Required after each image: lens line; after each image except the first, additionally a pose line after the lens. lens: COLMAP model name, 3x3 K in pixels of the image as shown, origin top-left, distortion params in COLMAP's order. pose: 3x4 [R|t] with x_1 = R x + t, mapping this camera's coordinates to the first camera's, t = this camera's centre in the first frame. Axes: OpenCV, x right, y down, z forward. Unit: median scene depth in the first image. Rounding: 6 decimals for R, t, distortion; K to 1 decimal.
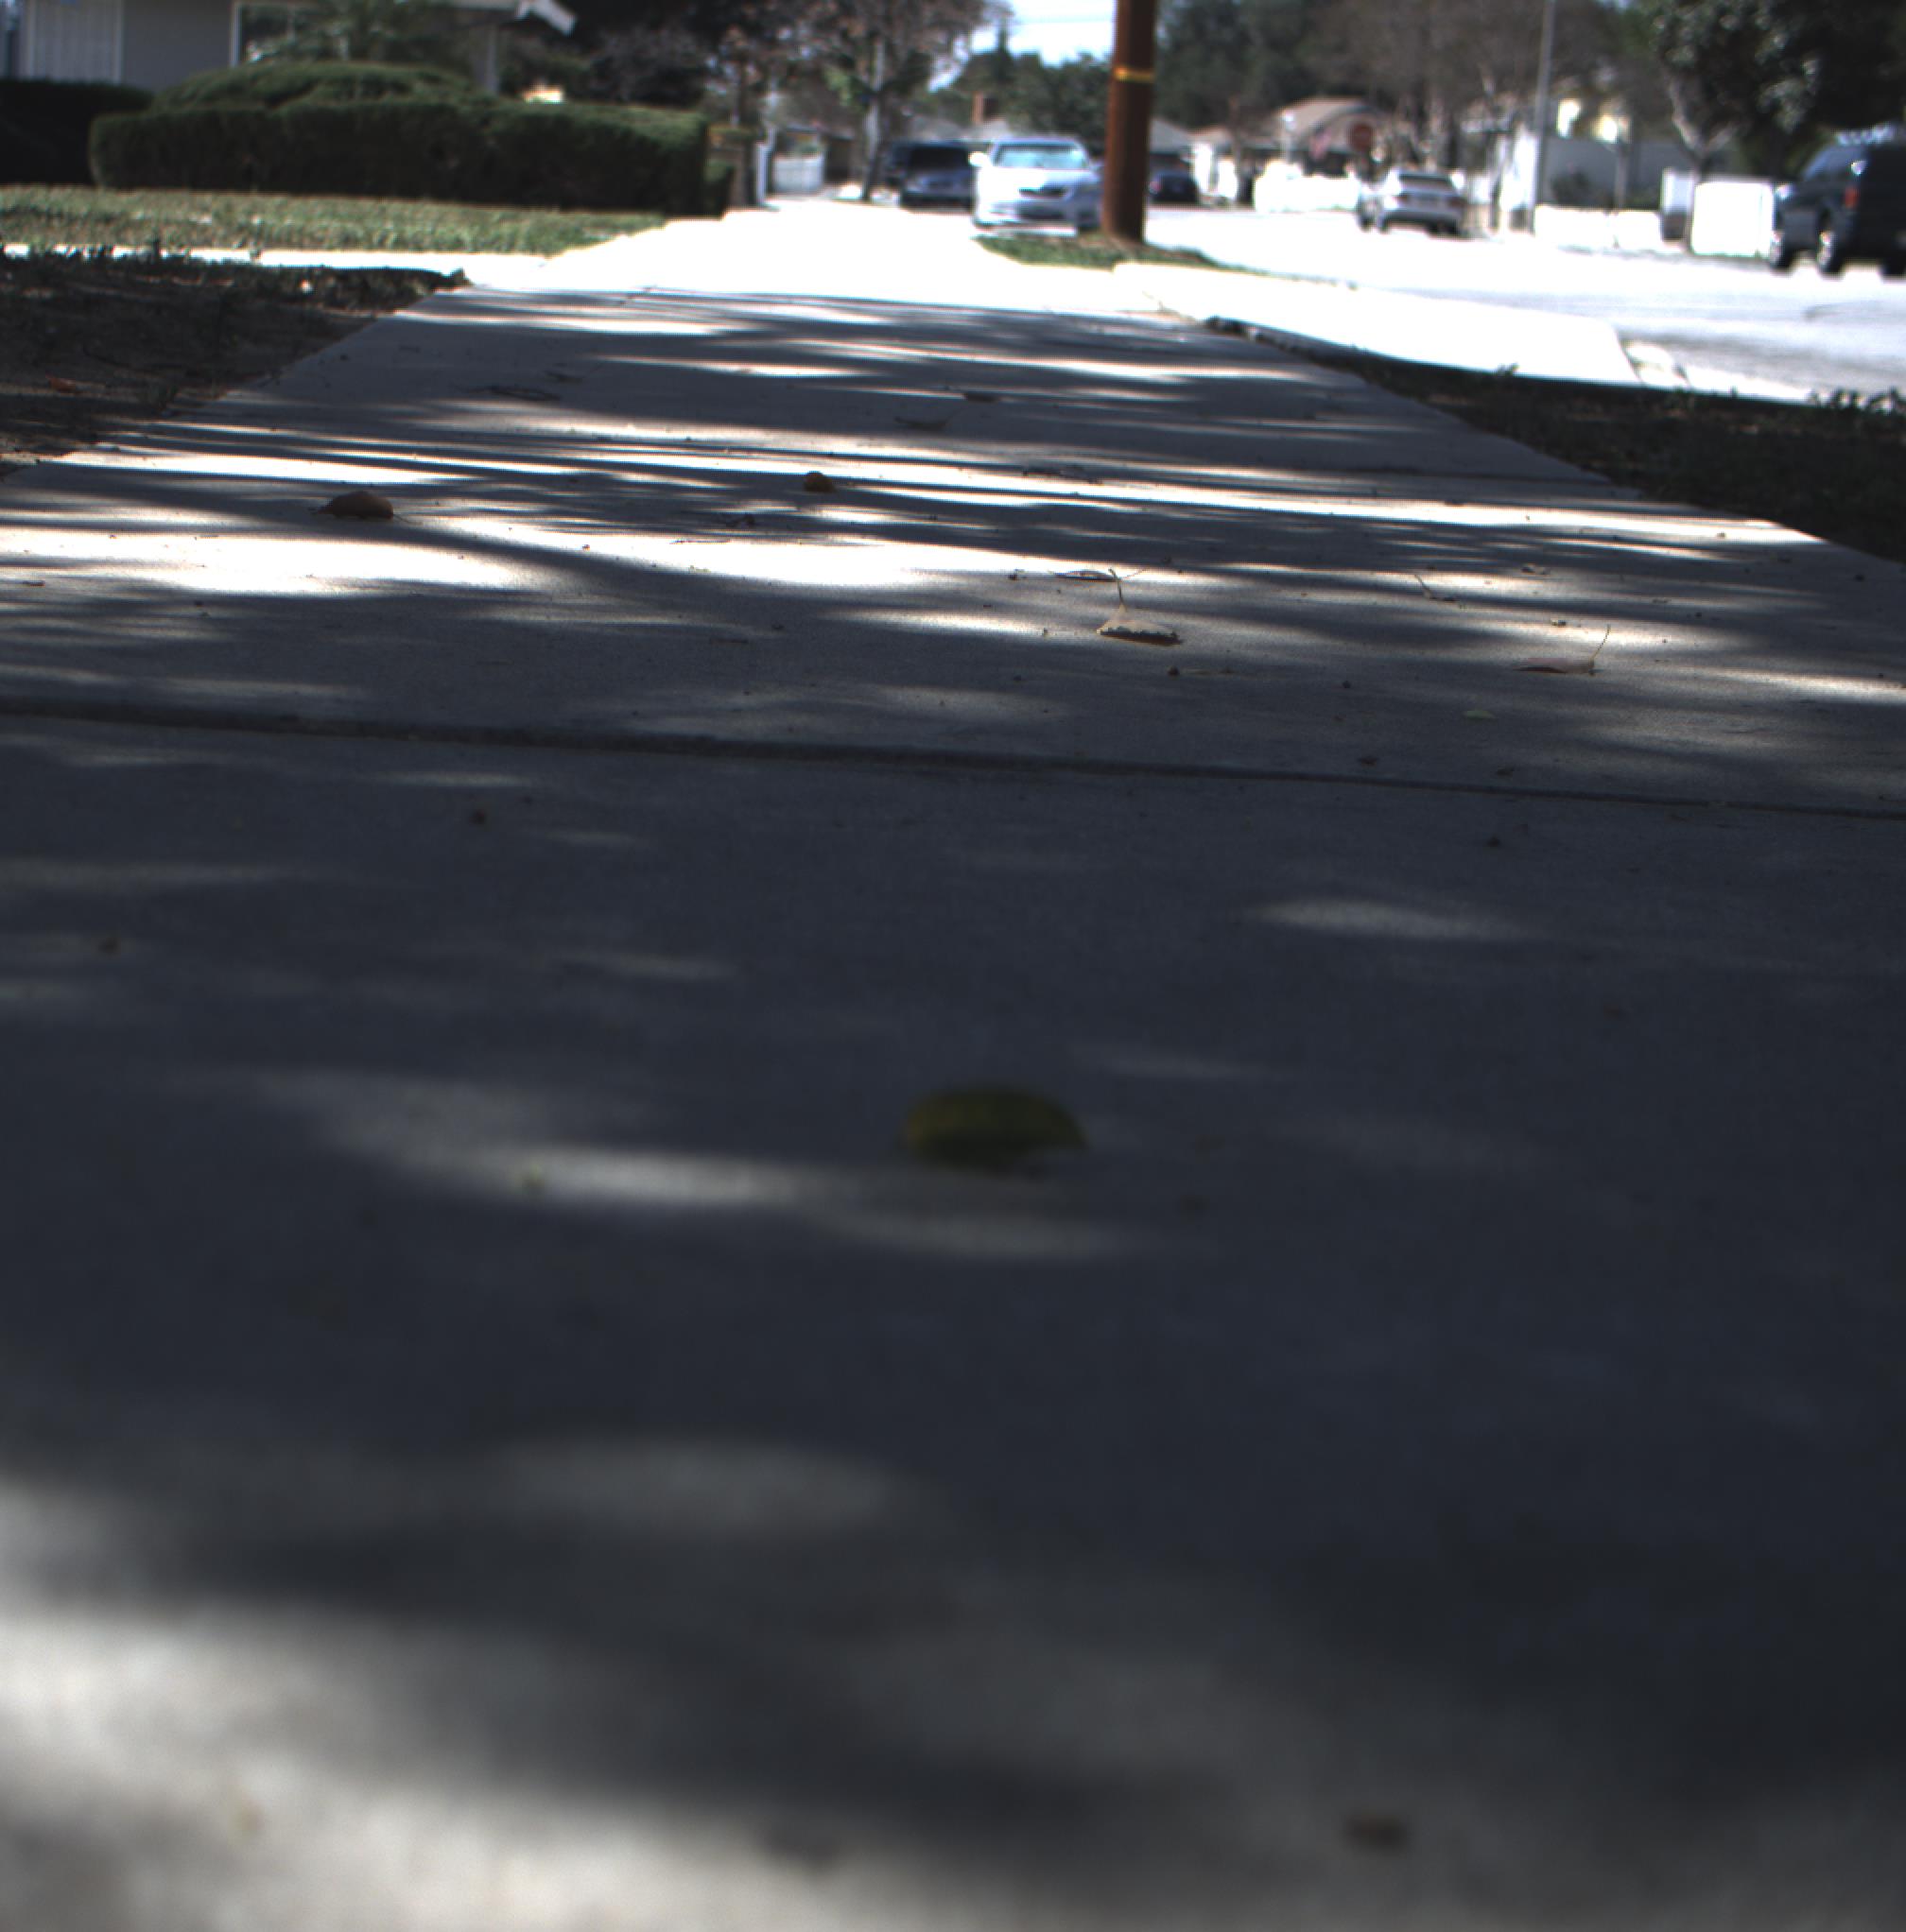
lens RADIAL K [[4389.0, 0, 714.0], [0, 4389.0, 962.3], [0, 0, 1]] dist [-0.173993, 0.873181]
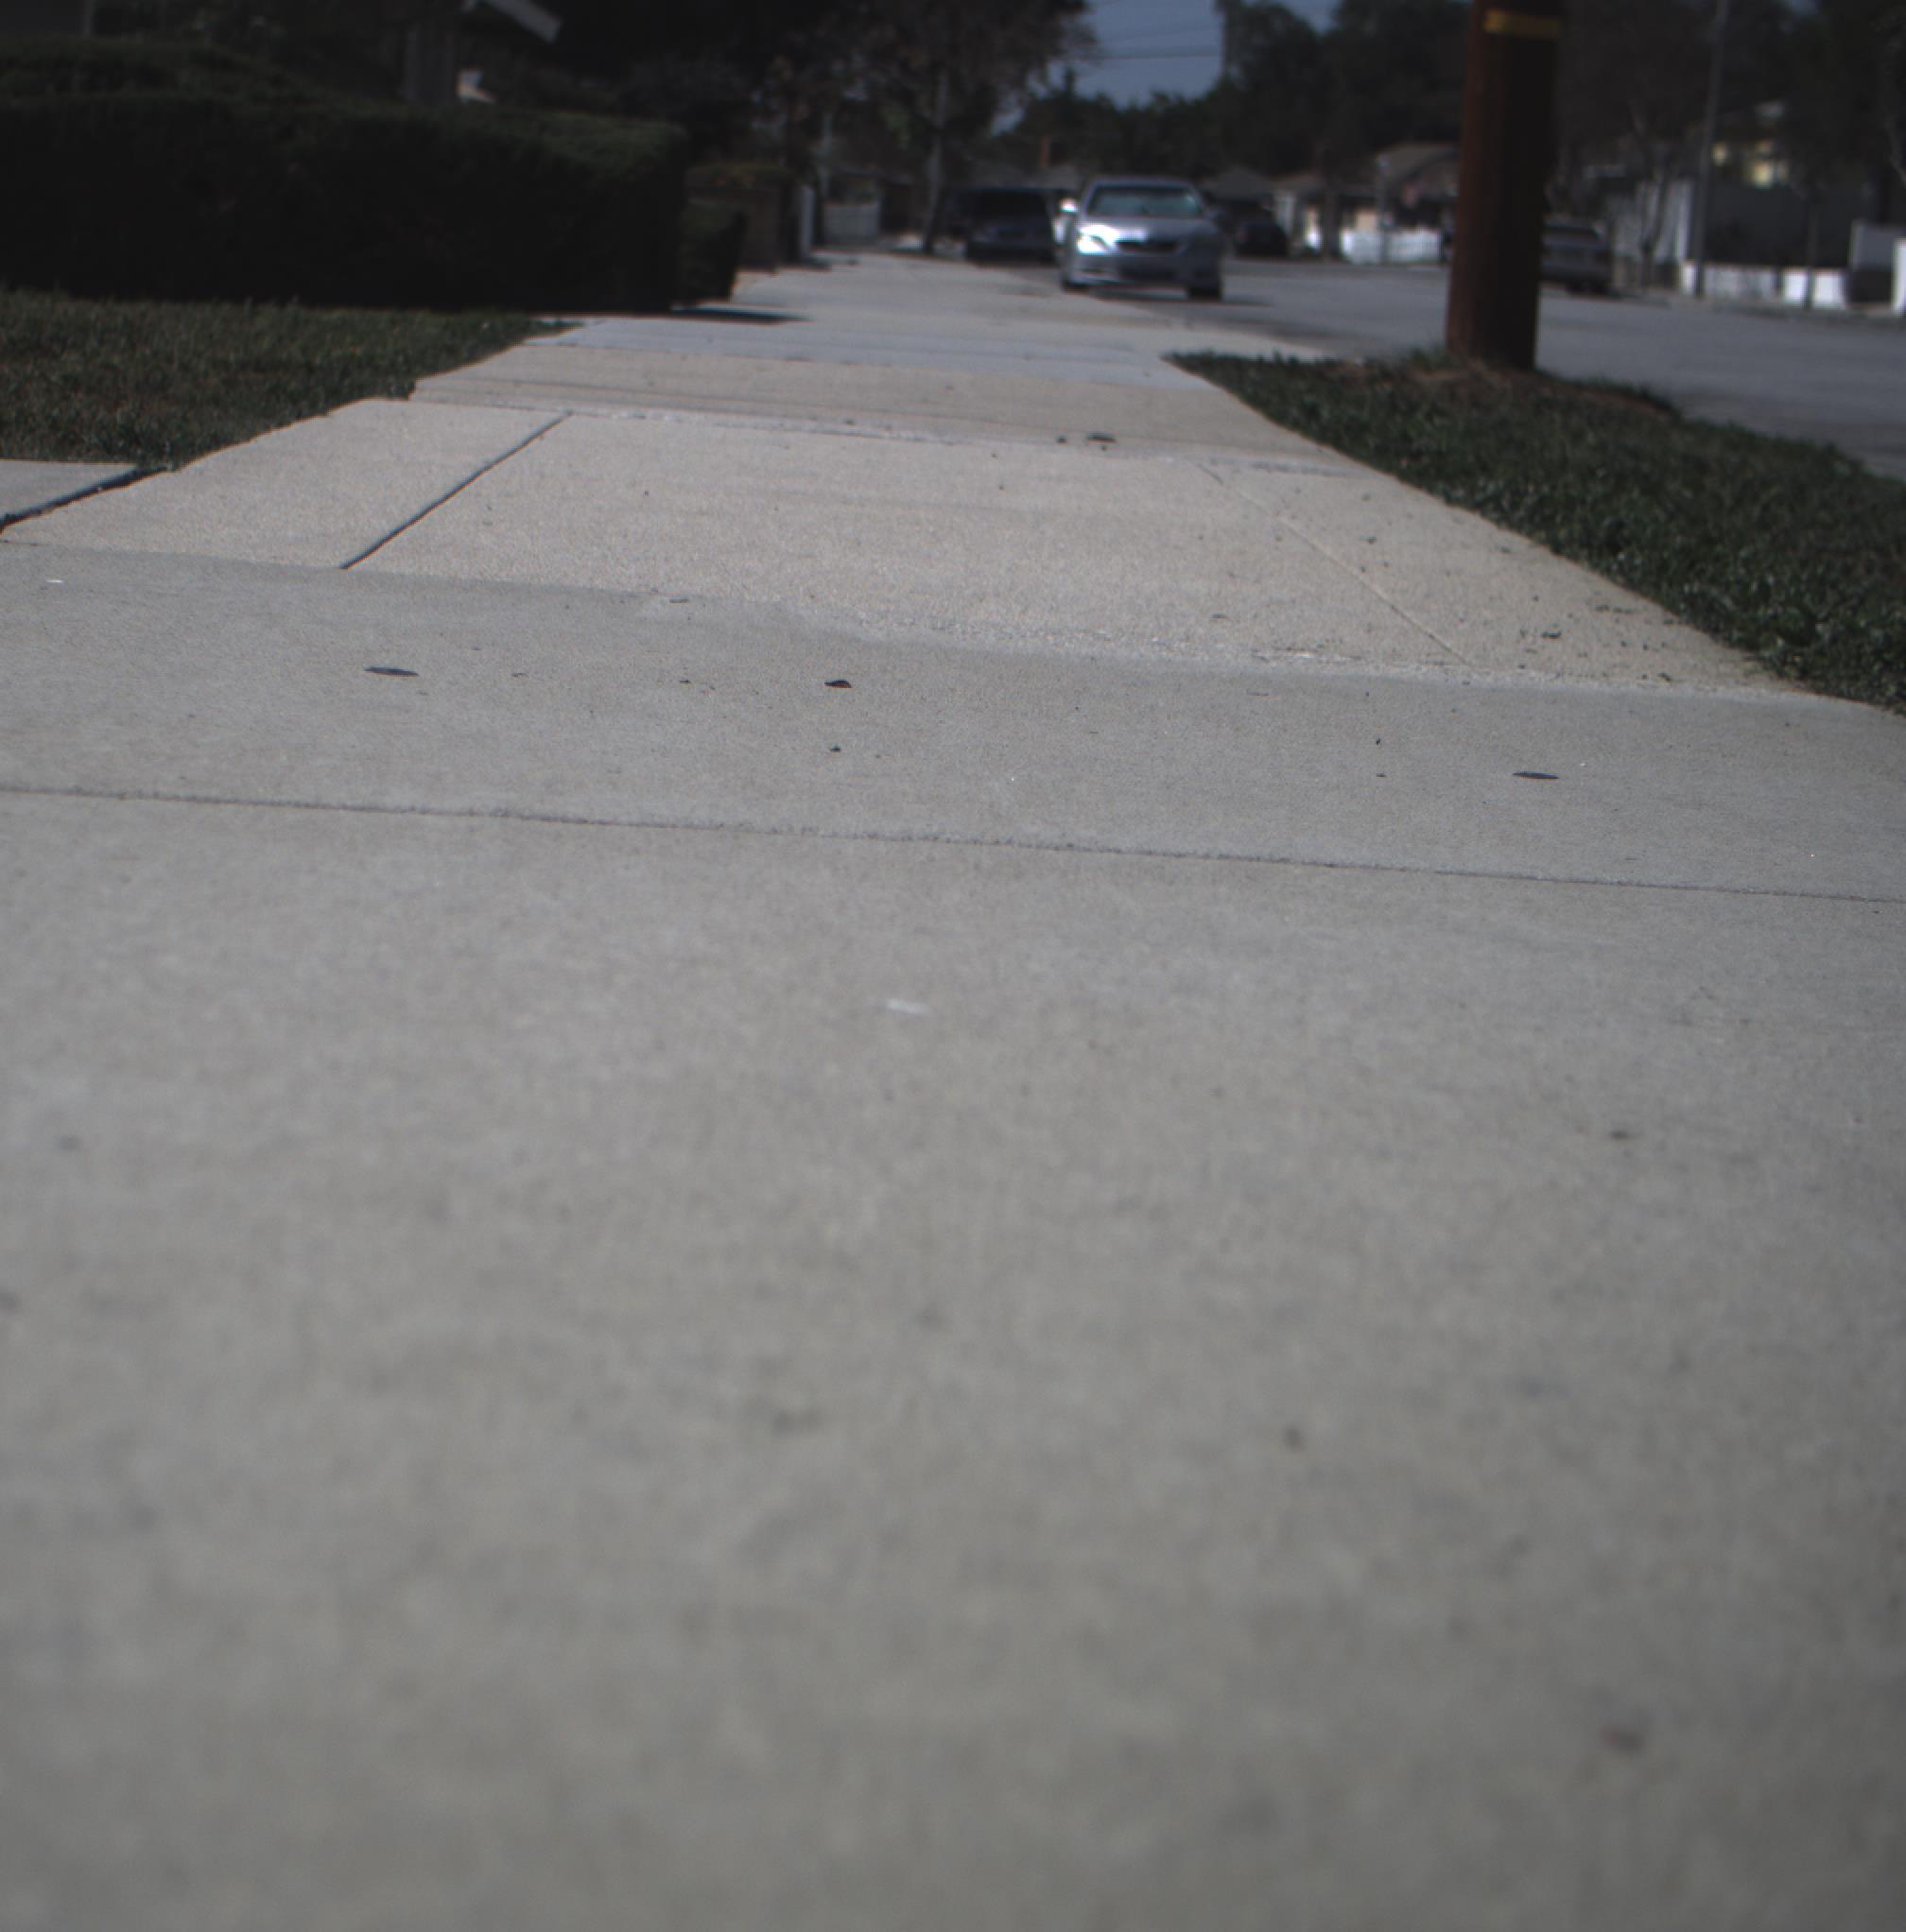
lens RADIAL K [[4389.0, 0, 714.0], [0, 4389.0, 962.3], [0, 0, 1]] dist [-0.173993, 0.873181]
pose [[0.999913, 0.005072, -0.012216, 0.003137], [-0.005200, 0.999931, -0.010497, -0.021886], [0.012162, 0.010559, 0.999870, 0.120533]]
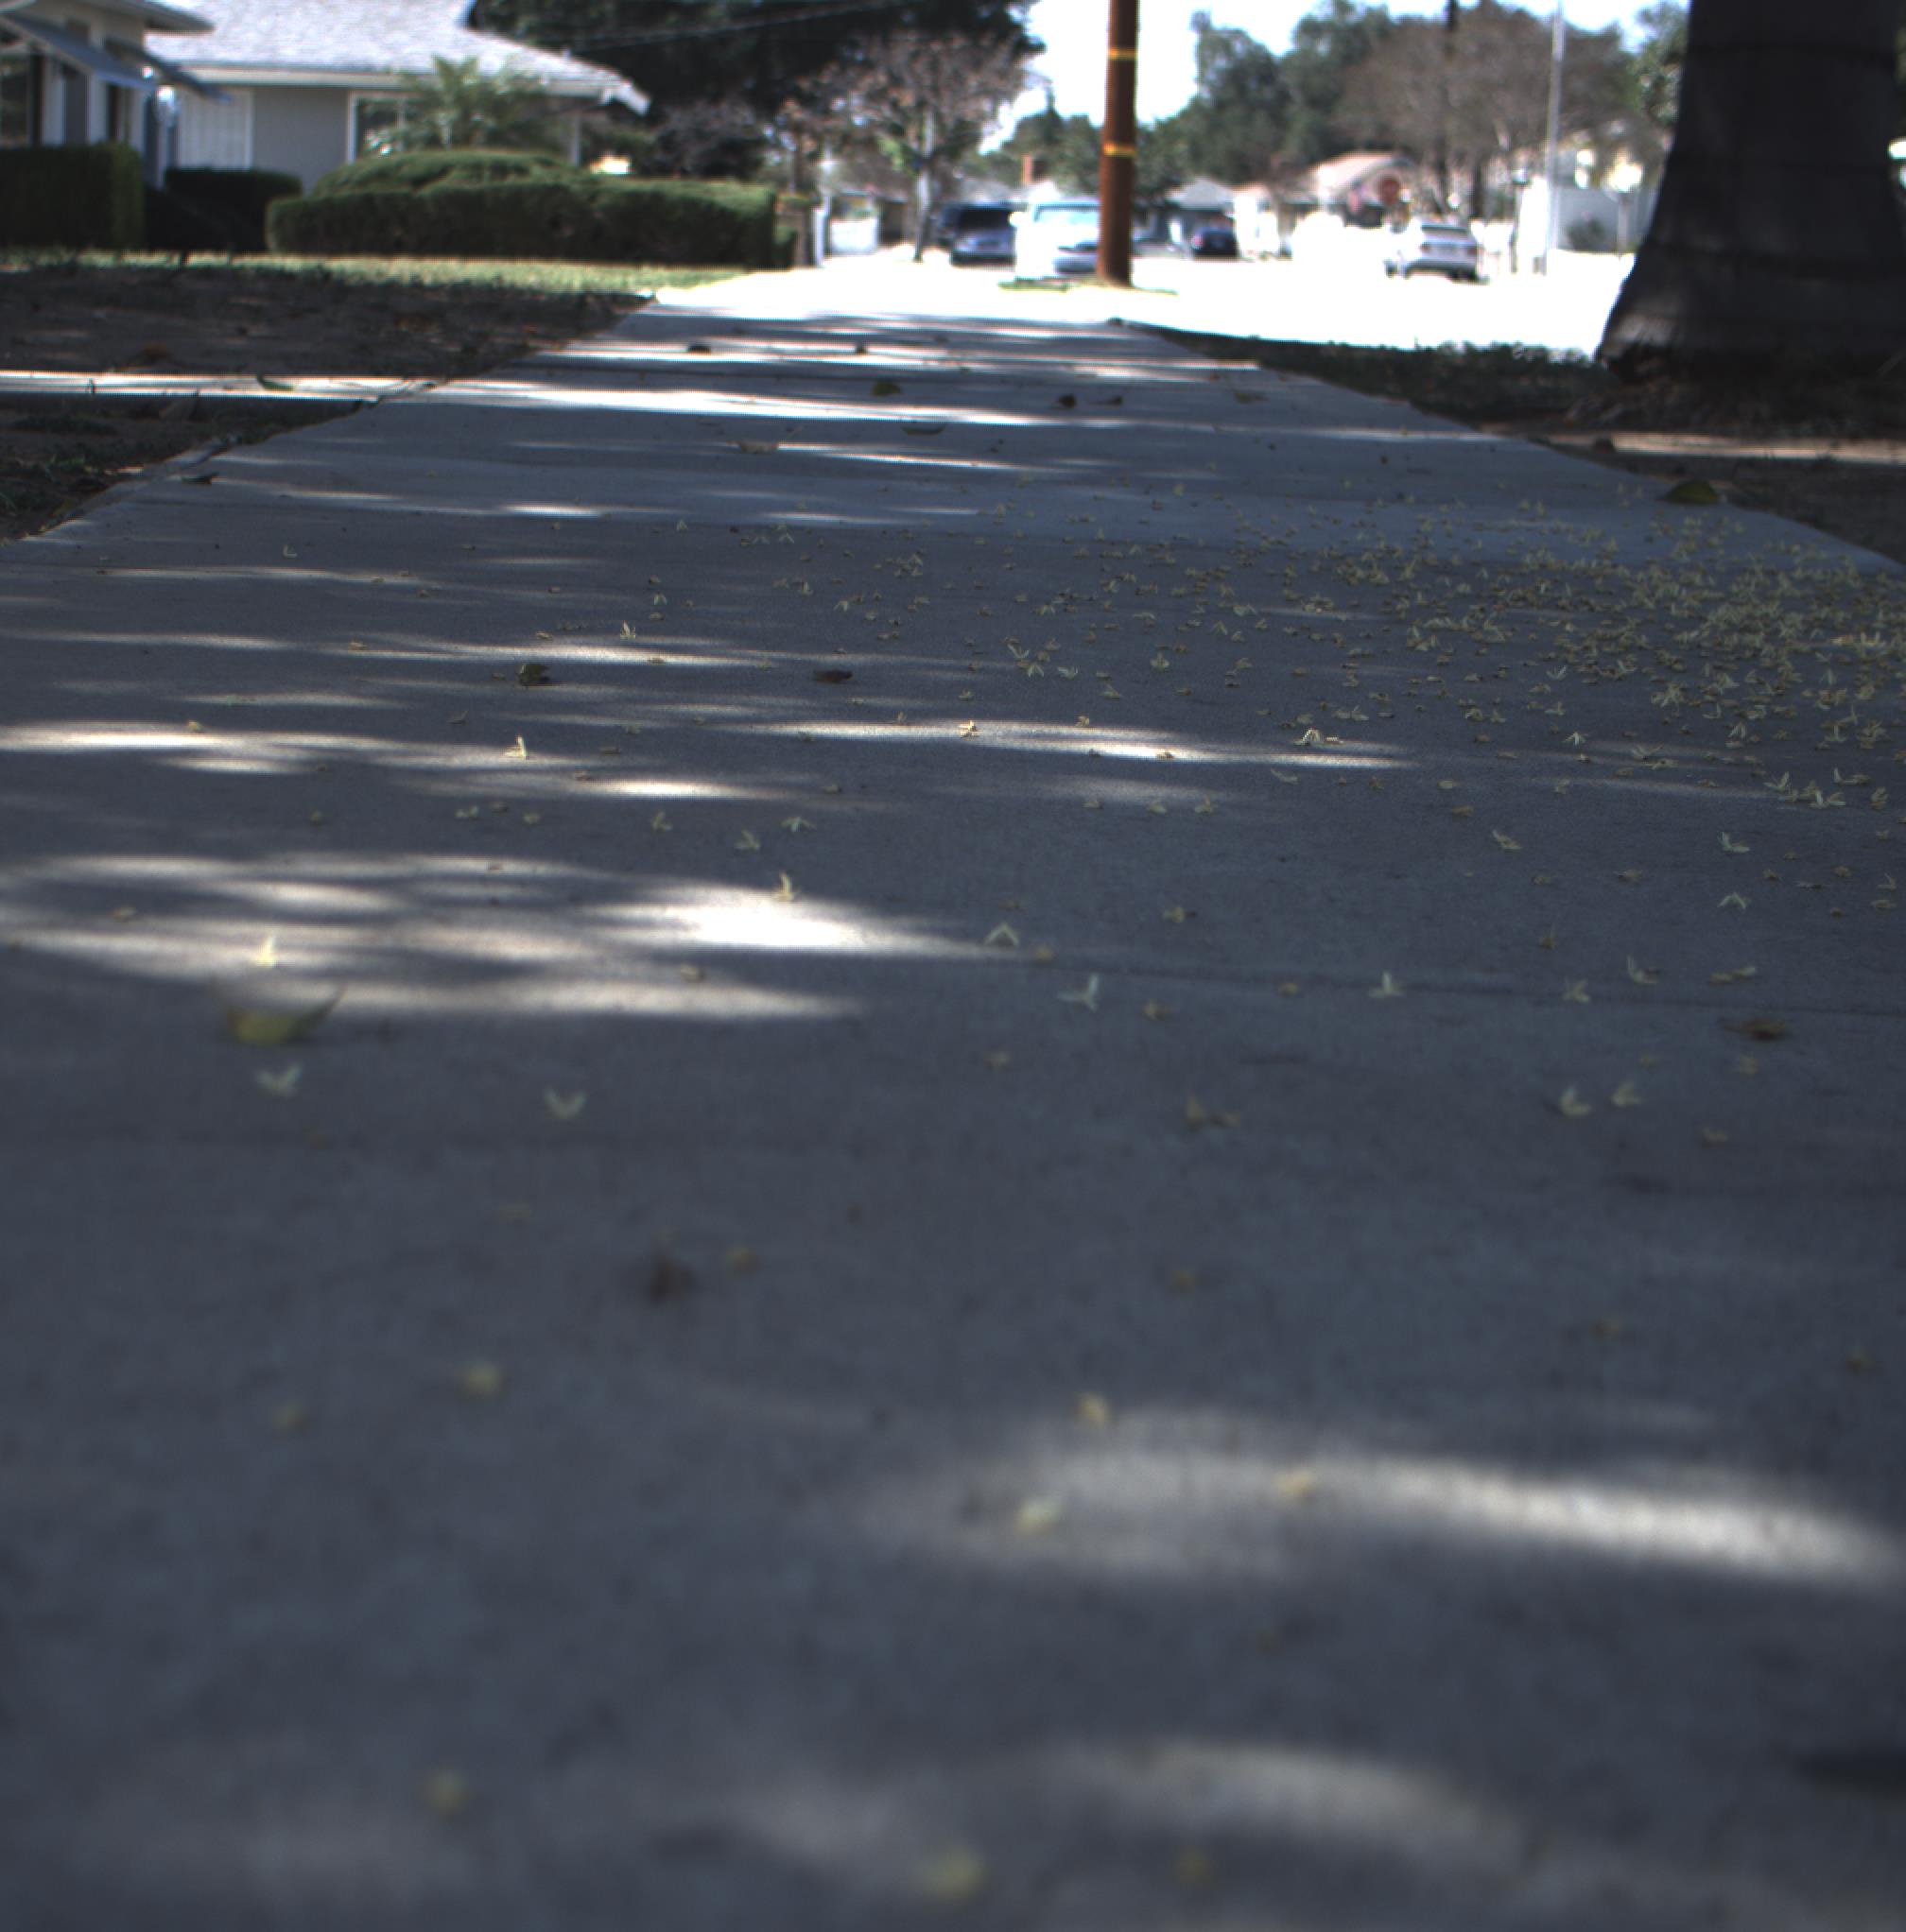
lens RADIAL K [[4389.0, 0, 714.0], [0, 4389.0, 962.3], [0, 0, 1]] dist [-0.173993, 0.873181]
pose [[0.999711, -0.018168, -0.015713, -0.001054], [0.017936, 0.999730, -0.014799, 0.010512], [0.015978, 0.014513, 0.999767, -0.057567]]
